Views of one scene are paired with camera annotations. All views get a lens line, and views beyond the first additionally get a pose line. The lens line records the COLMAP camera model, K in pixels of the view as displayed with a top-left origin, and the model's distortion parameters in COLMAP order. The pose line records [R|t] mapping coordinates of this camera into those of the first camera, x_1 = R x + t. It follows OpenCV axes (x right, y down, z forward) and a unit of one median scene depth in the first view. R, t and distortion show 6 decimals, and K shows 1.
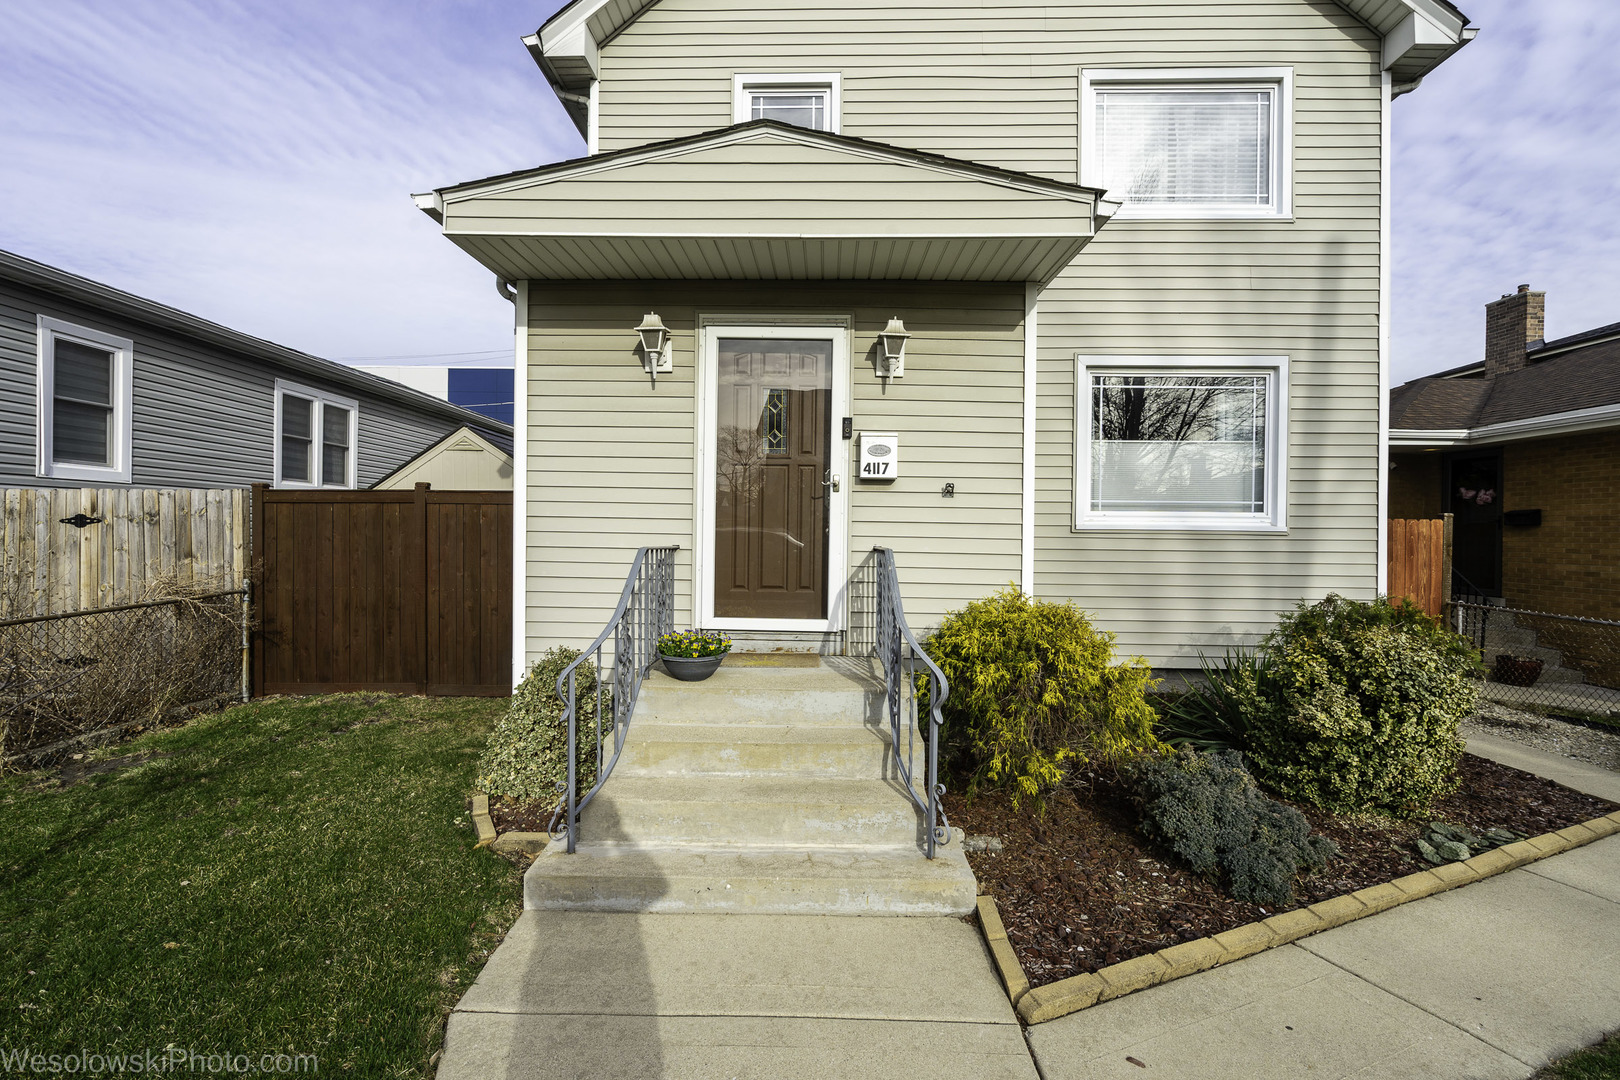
lens RADIAL K [[733.7, 0, 813.7], [0, 733.7, 538.0], [0, 0, 1]] dist [-0.003206, 0.001123]
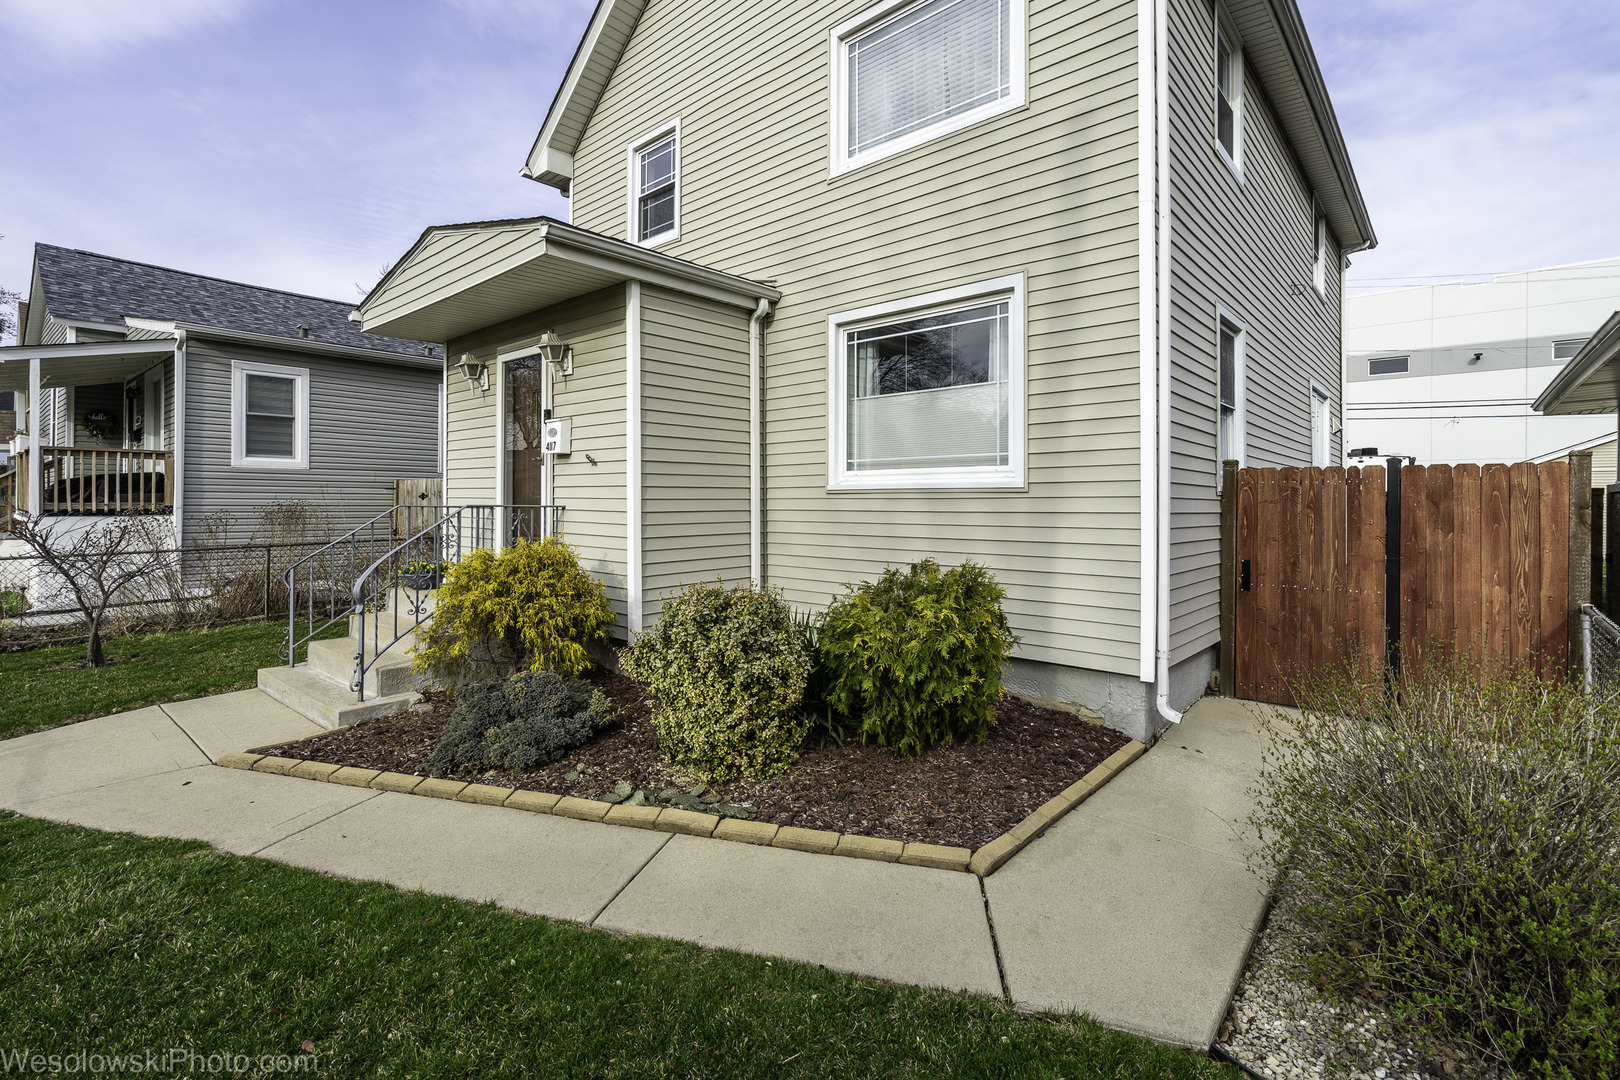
lens RADIAL K [[746.9, 0, 808.4], [0, 746.9, 502.5], [0, 0, 1]] dist [-0.001037, 0.000164]
pose [[0.760636, -0.009516, -0.649108, 1.004759], [0.000454, 0.999900, -0.014126, 0.019746], [0.649178, 0.010450, 0.760565, 0.213532]]
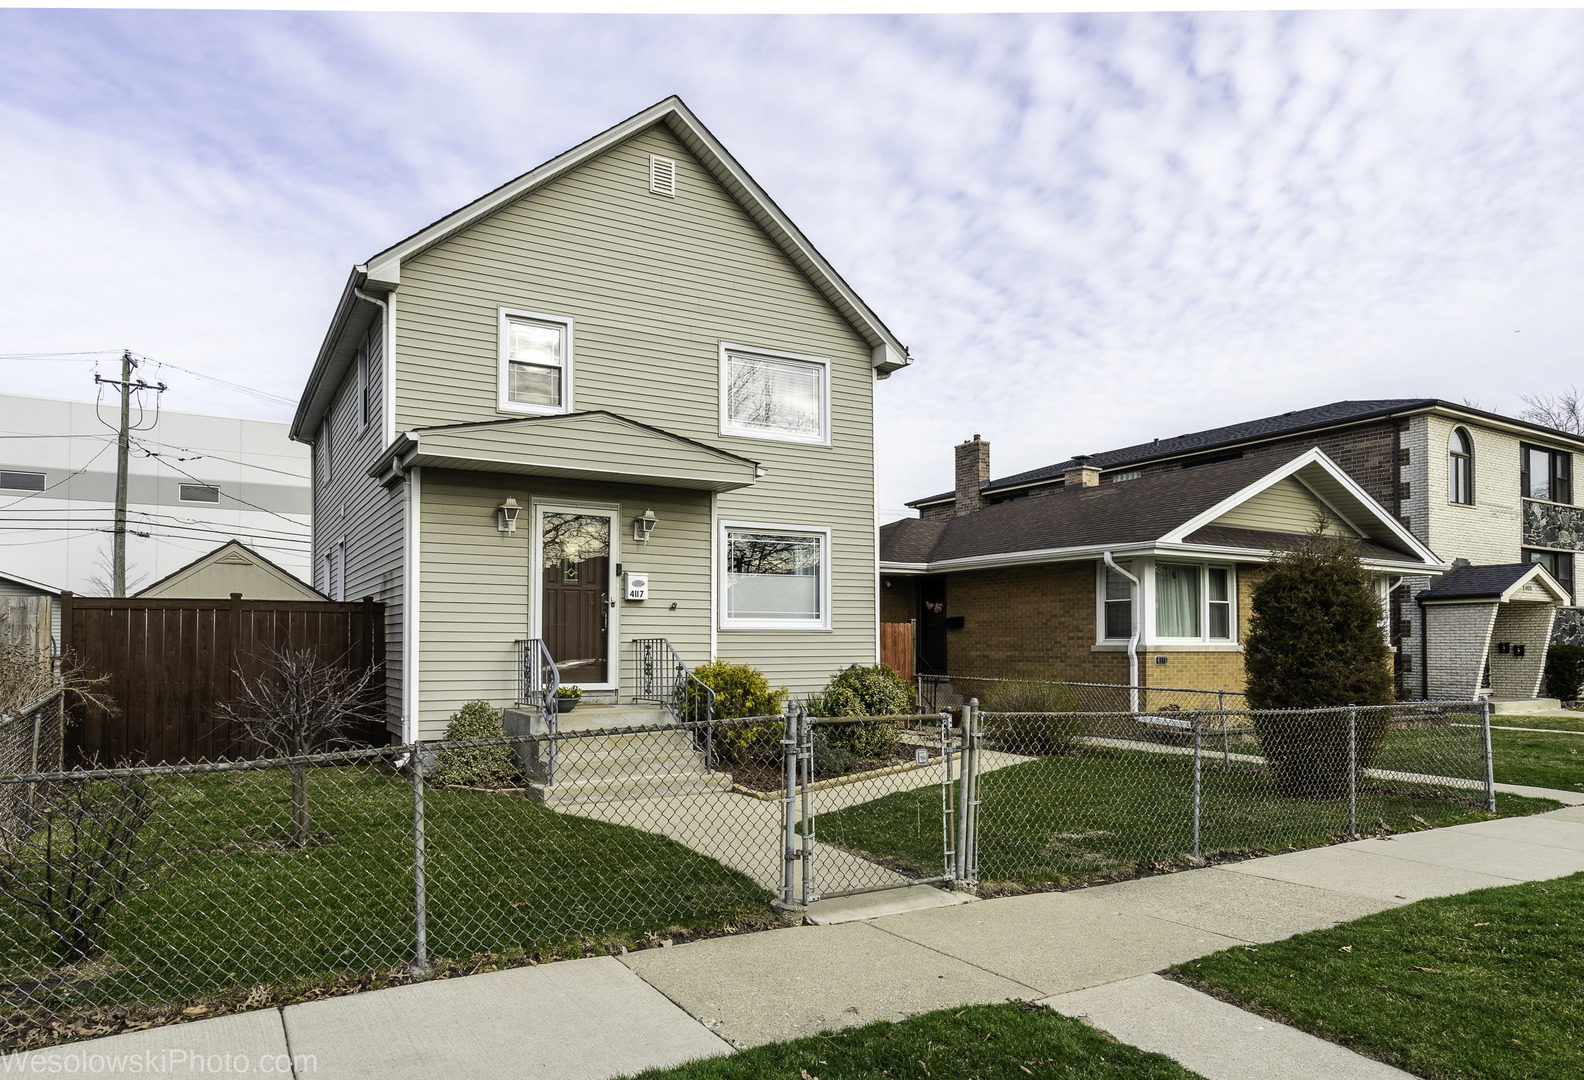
lens RADIAL K [[1001.0, 0, 787.5], [0, 1001.0, 617.0], [0, 0, 1]] dist [-0.000862, -0.000089]
pose [[0.853222, 0.001907, 0.521544, -0.647656], [0.014899, 0.999496, -0.028028, 0.023898], [-0.521334, 0.031684, 0.852764, -0.919718]]
